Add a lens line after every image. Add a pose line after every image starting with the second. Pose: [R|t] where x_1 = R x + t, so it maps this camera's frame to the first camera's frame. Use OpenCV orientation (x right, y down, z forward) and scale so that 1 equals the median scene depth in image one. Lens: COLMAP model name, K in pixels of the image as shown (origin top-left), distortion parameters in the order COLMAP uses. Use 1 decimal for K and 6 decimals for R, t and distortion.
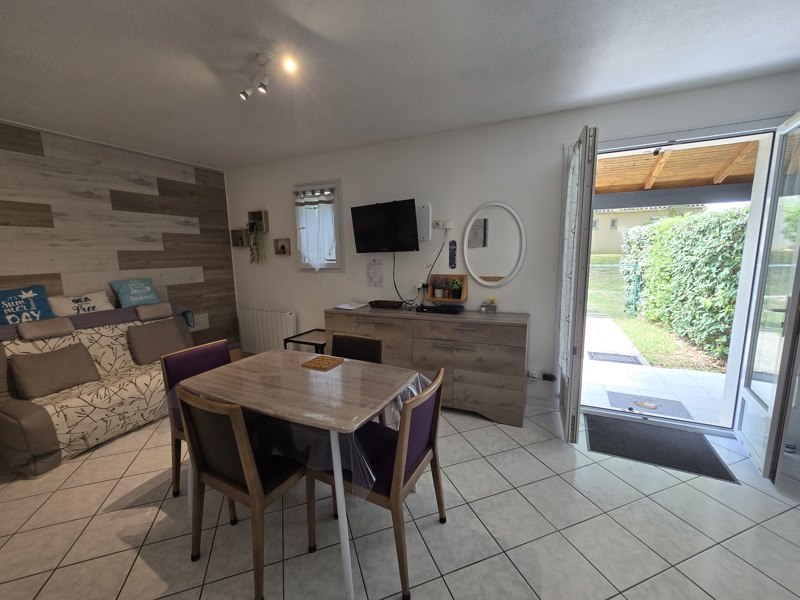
lens RADIAL K [[325.6, 0, 403.0], [0, 325.6, 301.6], [0, 0, 1]] dist [-0.002603, -0.000056]
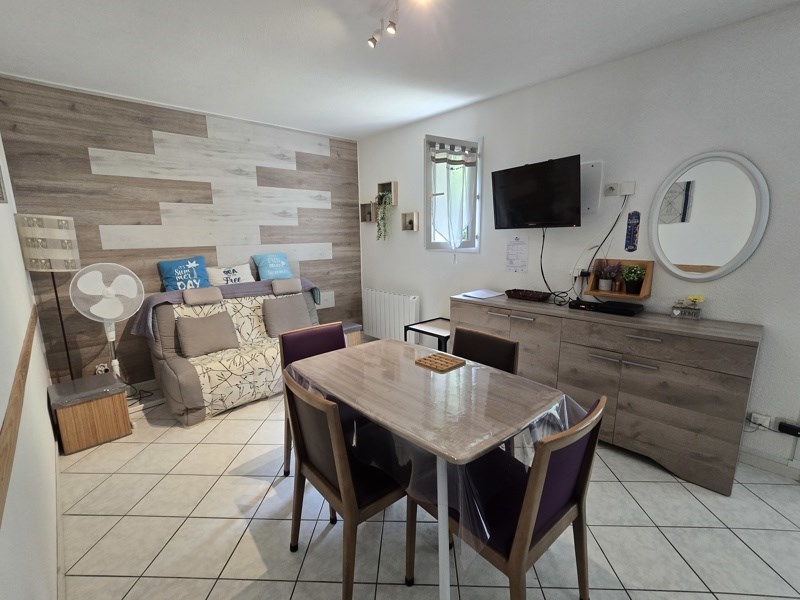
lens RADIAL K [[374.0, 0, 399.6], [0, 374.0, 304.1], [0, 0, 1]] dist [-0.005270, 0.001386]
pose [[0.924270, 0.079066, -0.373462, 0.000057], [-0.061737, 0.996397, 0.058156, -0.004290], [0.376715, -0.030696, 0.925821, 0.064647]]
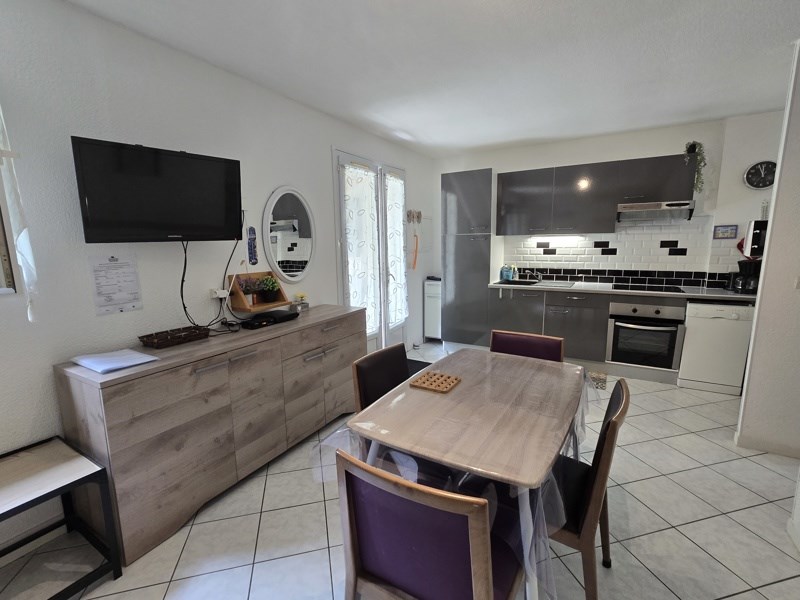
lens RADIAL K [[374.0, 0, 401.3], [0, 374.0, 303.6], [0, 0, 1]] dist [-0.005270, 0.001386]
pose [[0.092312, -0.148552, 0.984587, -0.836016], [0.157697, 0.978510, 0.132850, -0.092920], [-0.983163, 0.143003, 0.113754, 0.724370]]
